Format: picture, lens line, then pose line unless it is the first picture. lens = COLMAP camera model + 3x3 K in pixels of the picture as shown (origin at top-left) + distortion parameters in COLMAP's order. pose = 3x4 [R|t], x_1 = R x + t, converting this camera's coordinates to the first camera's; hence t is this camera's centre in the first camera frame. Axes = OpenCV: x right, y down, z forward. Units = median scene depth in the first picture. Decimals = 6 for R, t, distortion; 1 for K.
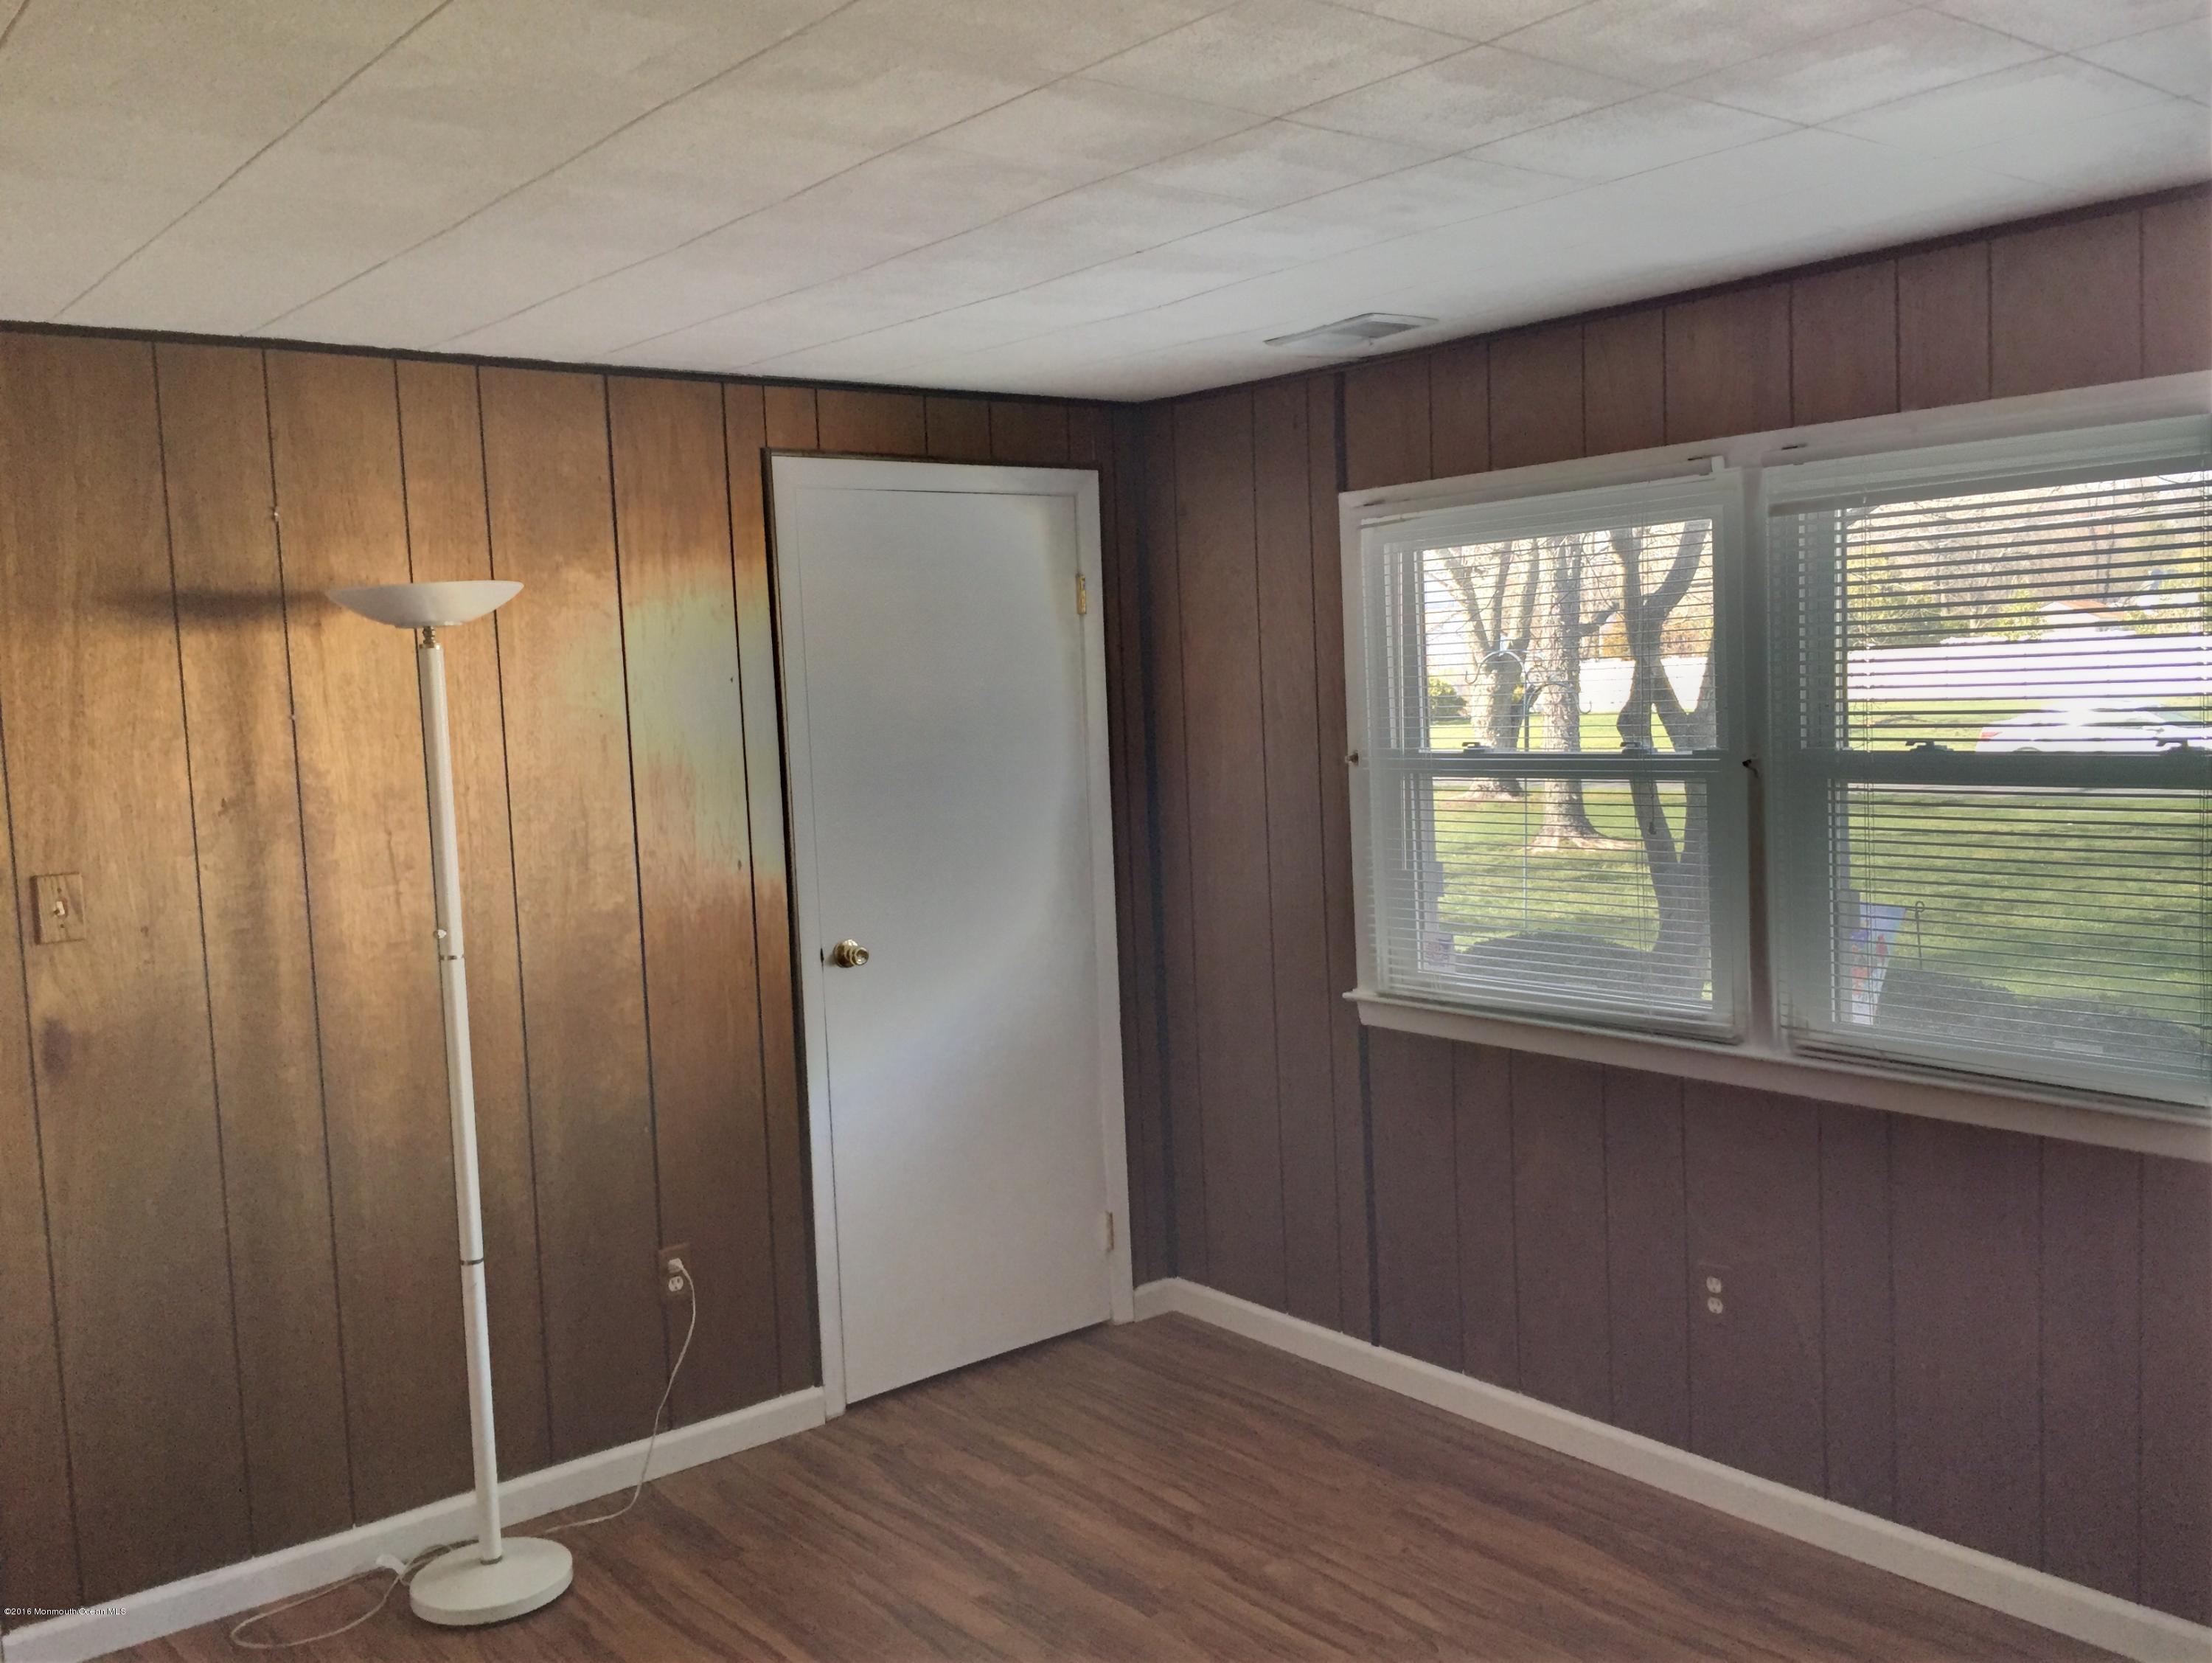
lens RADIAL K [[1909.5, 0, 1106.0], [0, 1909.5, 831.5], [0, 0, 1]] dist [0.103852, -0.174512]
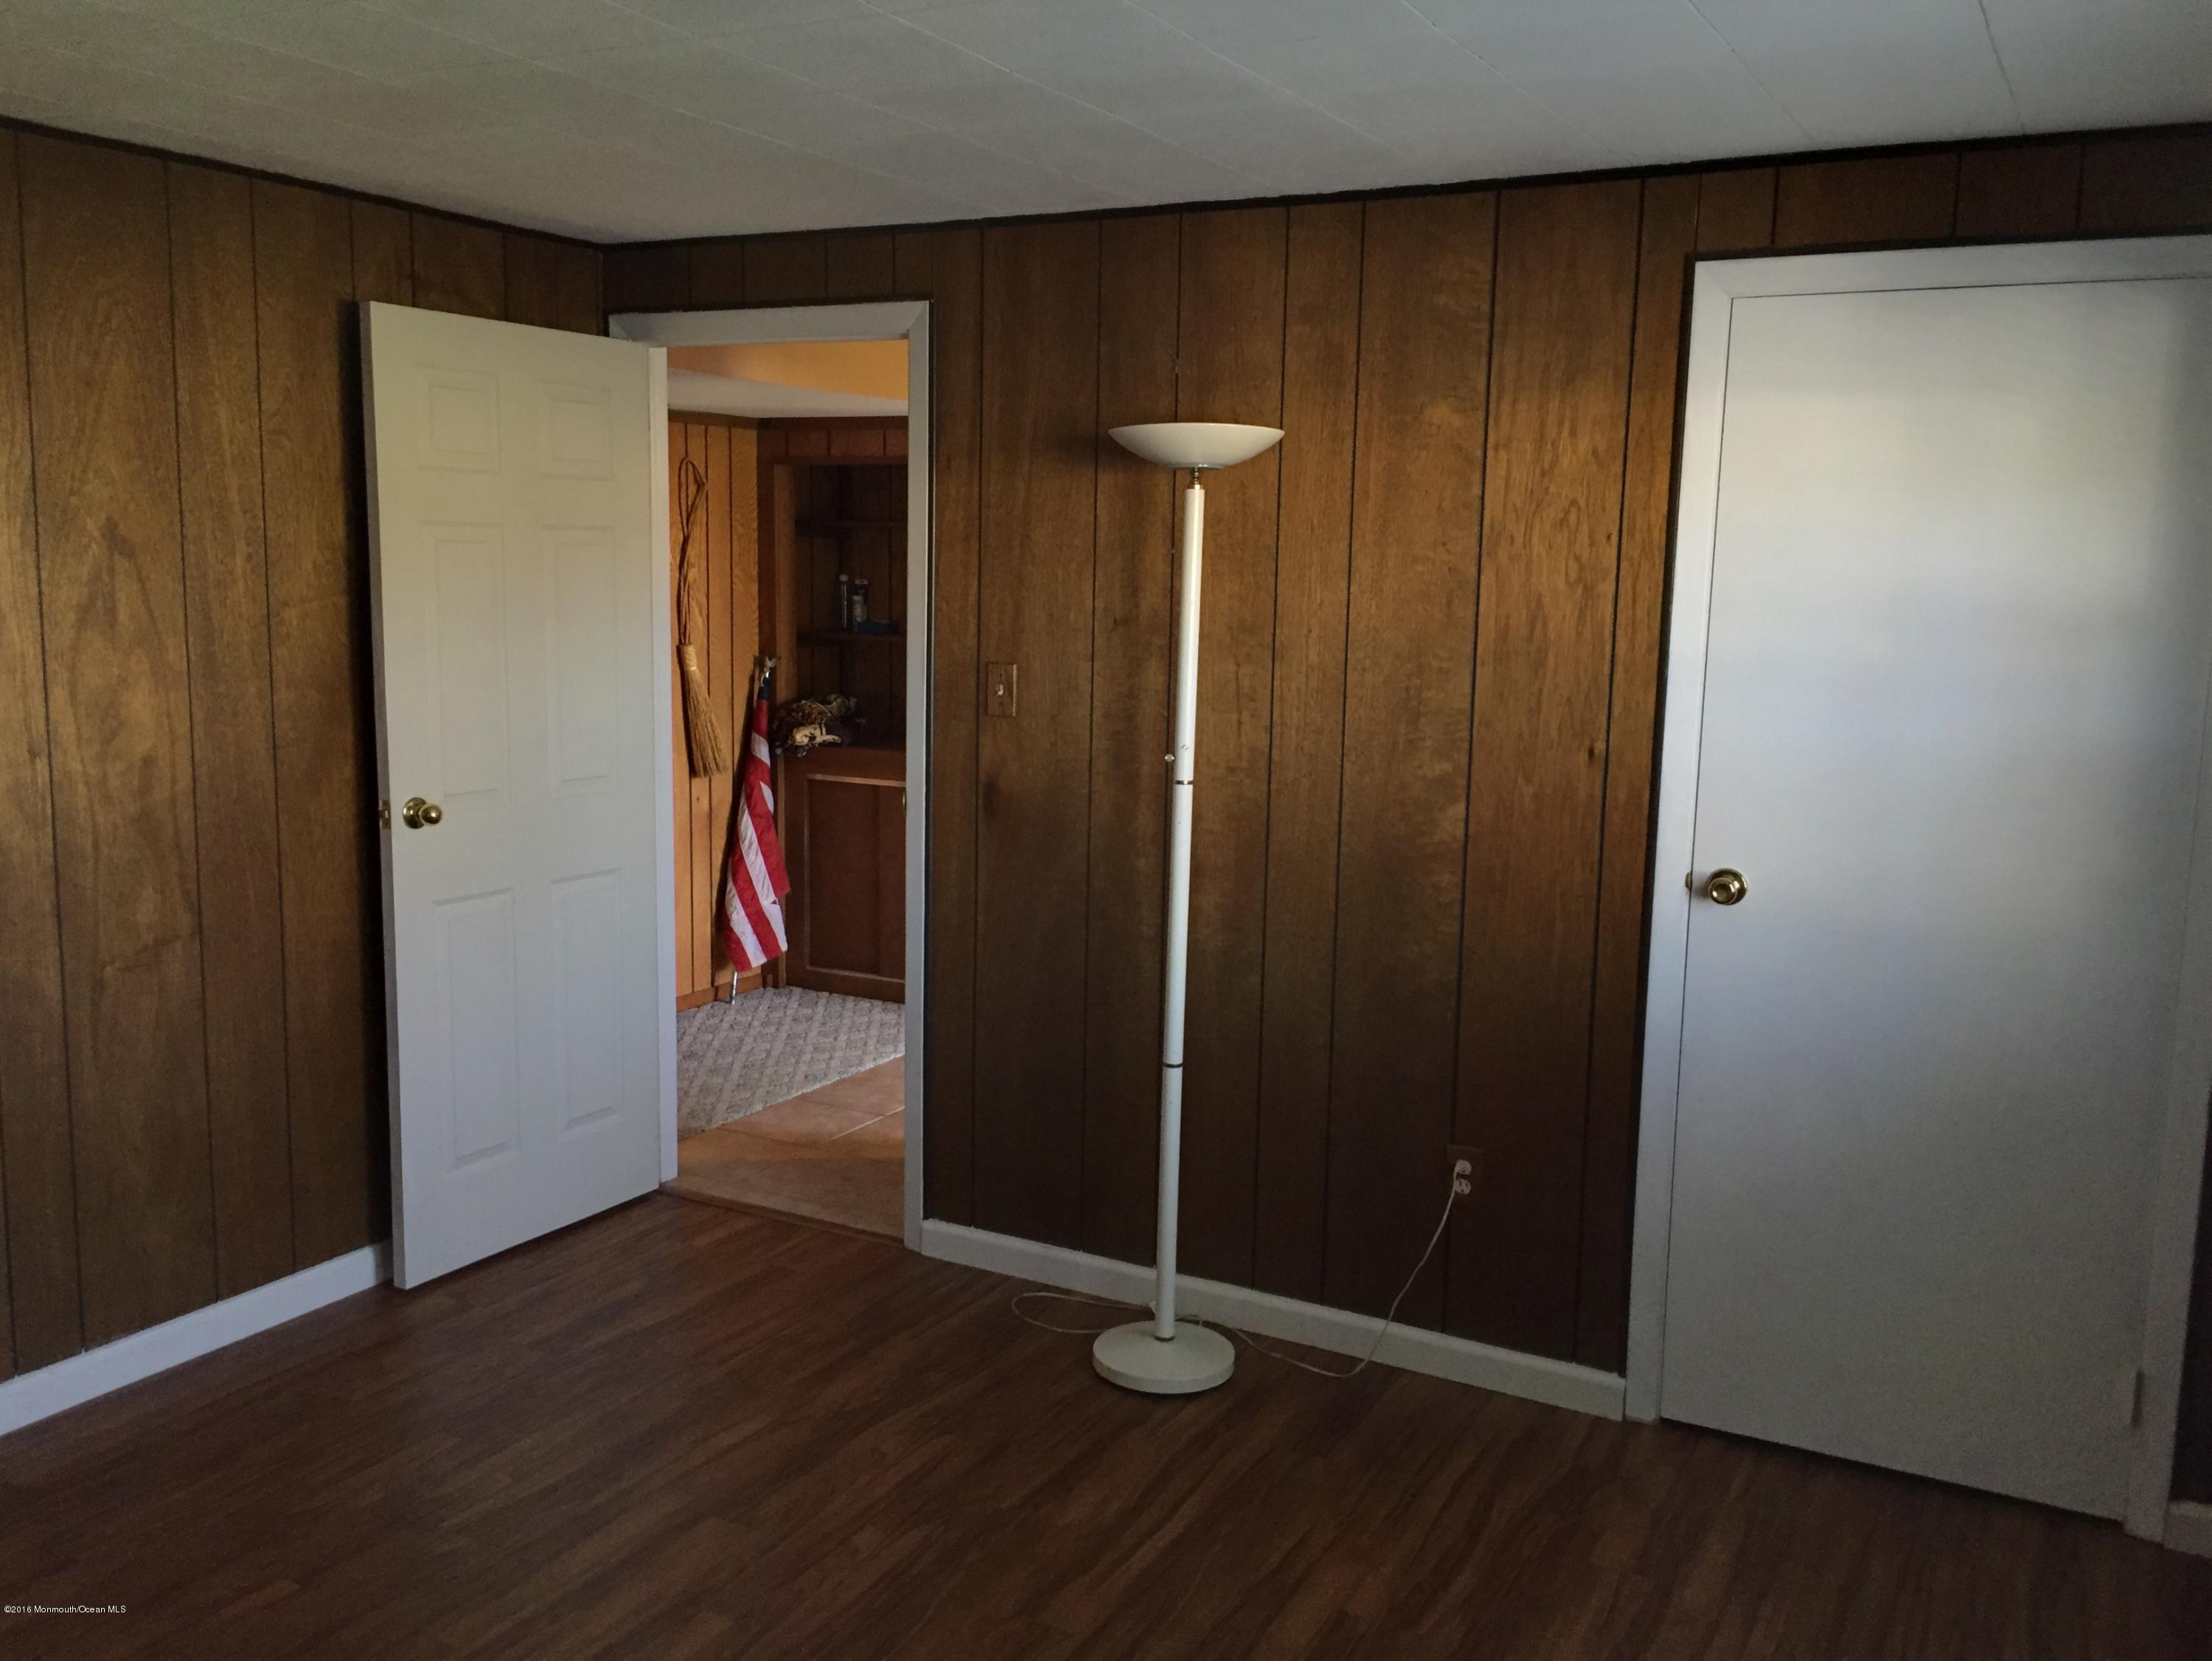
lens RADIAL K [[1909.2, 0, 1106.0], [0, 1909.2, 830.5], [0, 0, 1]] dist [0.103852, -0.174512]
pose [[0.379632, 0.182264, -0.907006, 0.566681], [-0.117442, 0.981964, 0.148171, -0.056166], [0.917653, 0.050271, 0.394190, 0.505374]]
